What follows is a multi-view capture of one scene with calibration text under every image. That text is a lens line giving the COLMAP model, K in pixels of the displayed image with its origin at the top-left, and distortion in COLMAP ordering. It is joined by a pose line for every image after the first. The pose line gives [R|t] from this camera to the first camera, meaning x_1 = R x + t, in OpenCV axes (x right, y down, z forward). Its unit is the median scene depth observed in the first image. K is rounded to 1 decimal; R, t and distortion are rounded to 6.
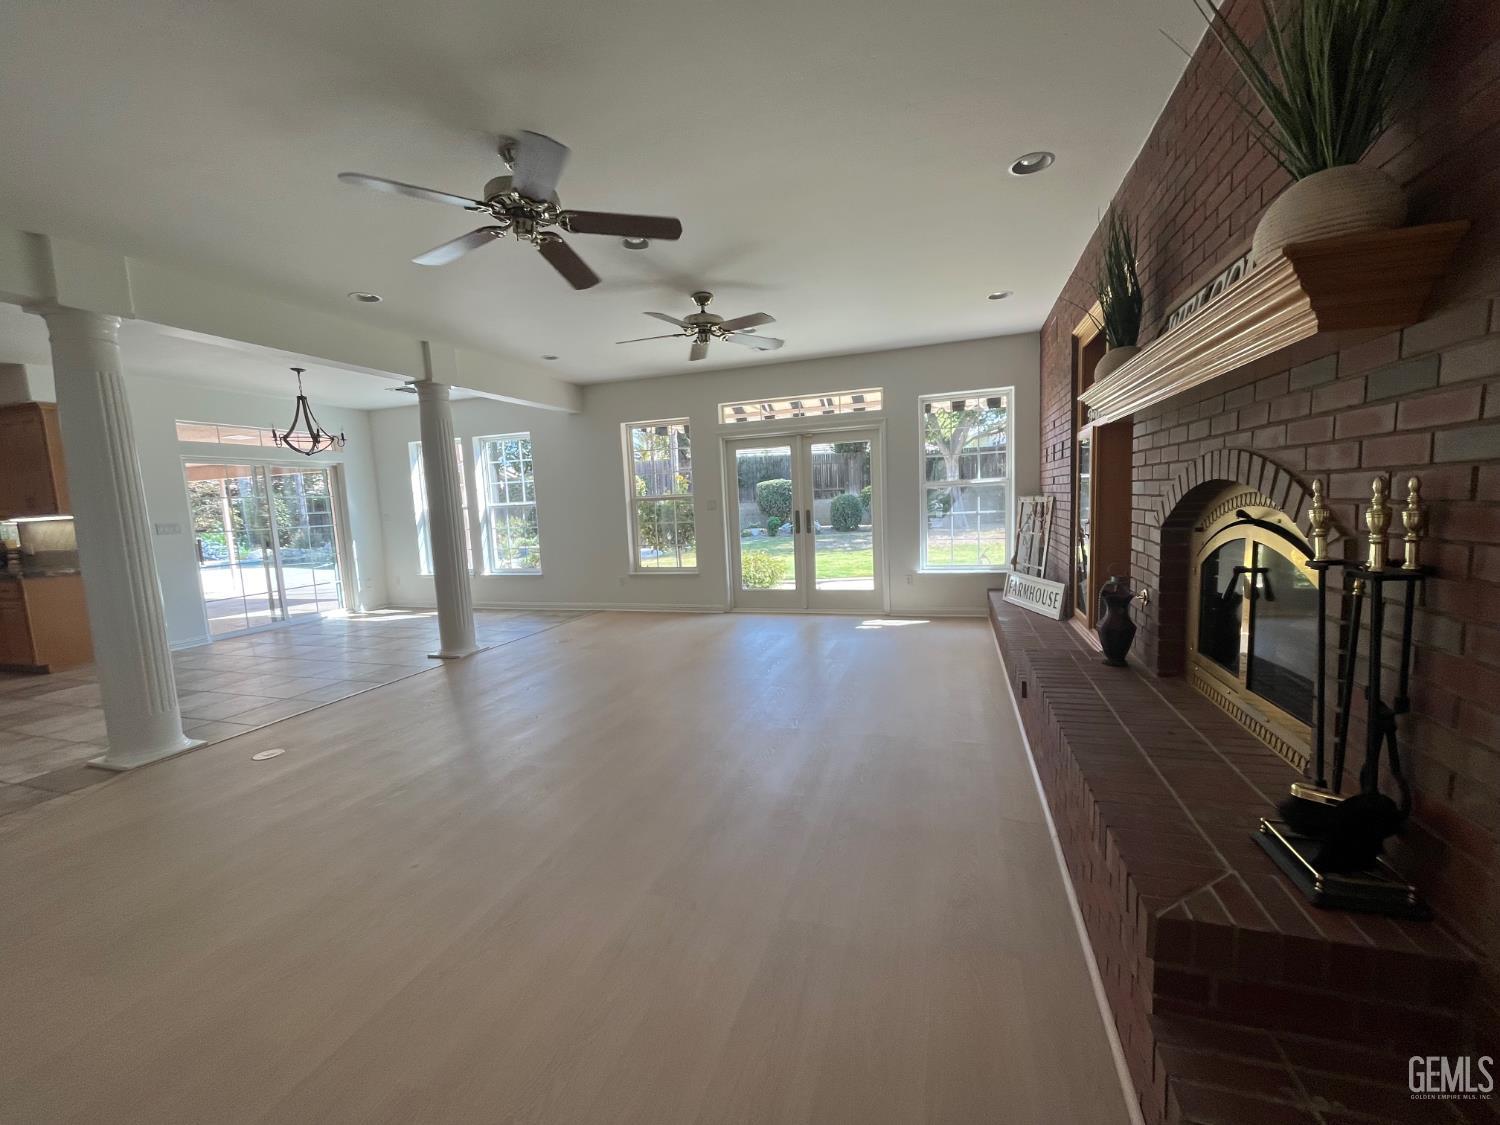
lens RADIAL K [[605.5, 0, 750.0], [0, 605.5, 562.5], [0, 0, 1]] dist [-0.001916, 0.000427]
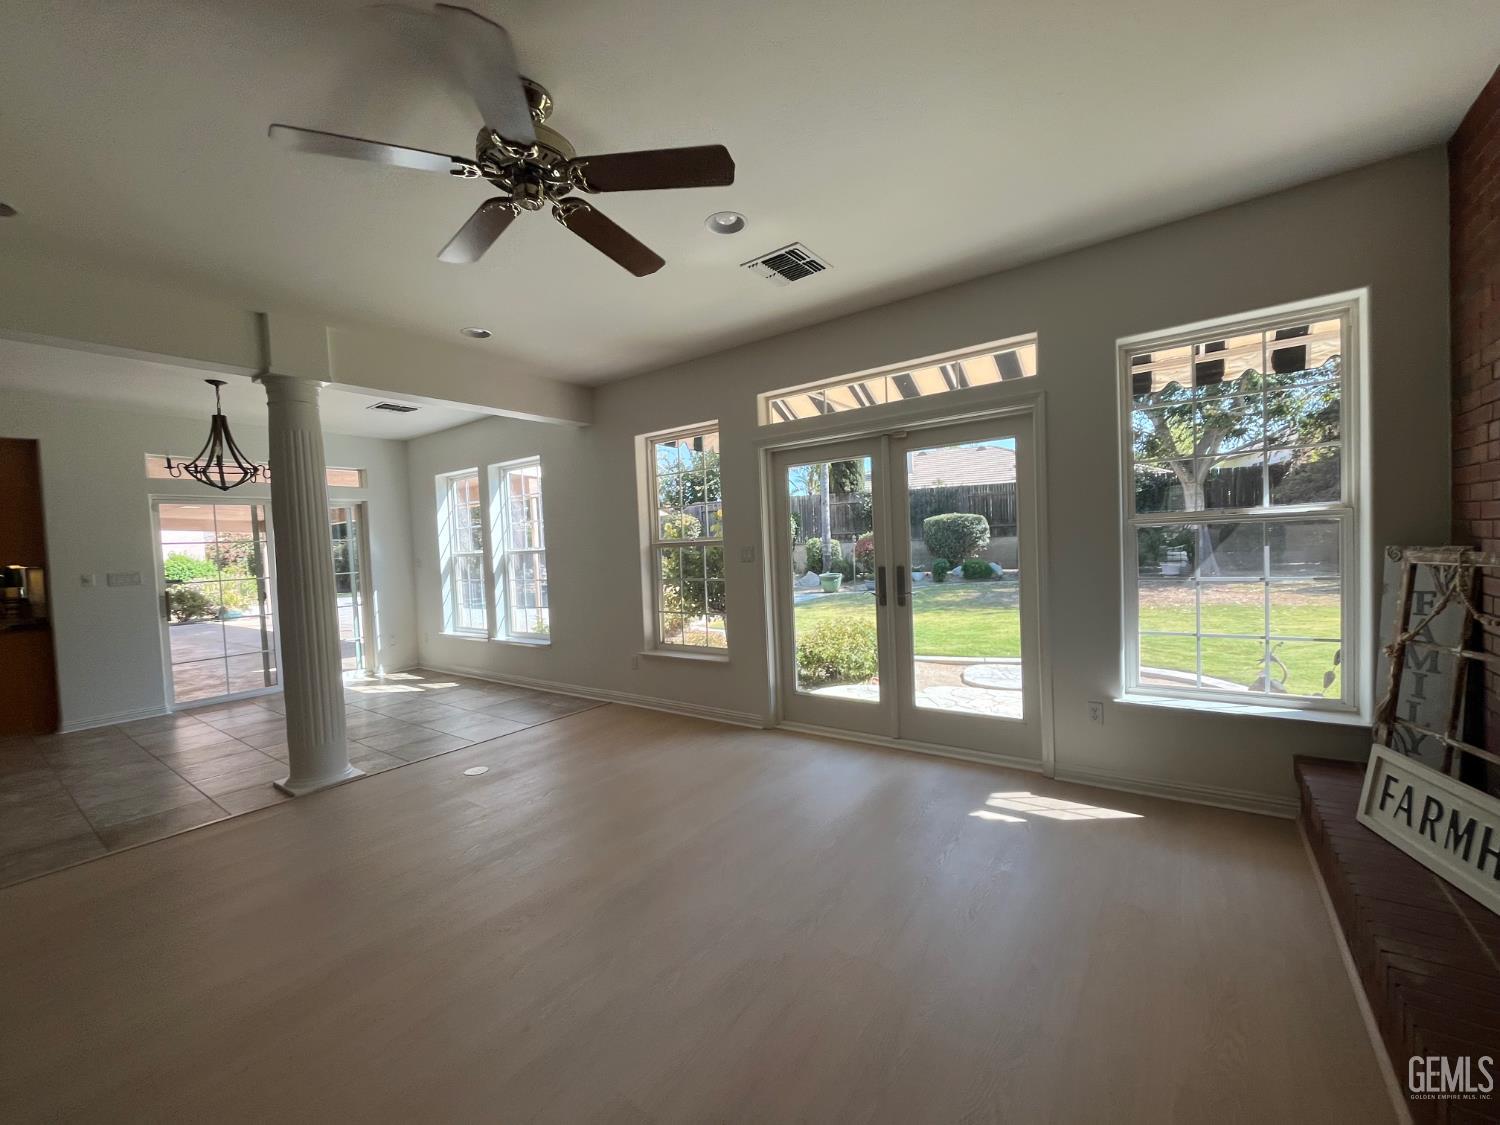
lens RADIAL K [[605.5, 0, 750.0], [0, 605.5, 562.5], [0, 0, 1]] dist [-0.001916, 0.000427]
pose [[0.952090, 0.011747, -0.305593, 0.129319], [-0.029672, 0.998096, -0.054077, -0.052352], [0.304376, 0.060554, 0.950625, 0.395212]]
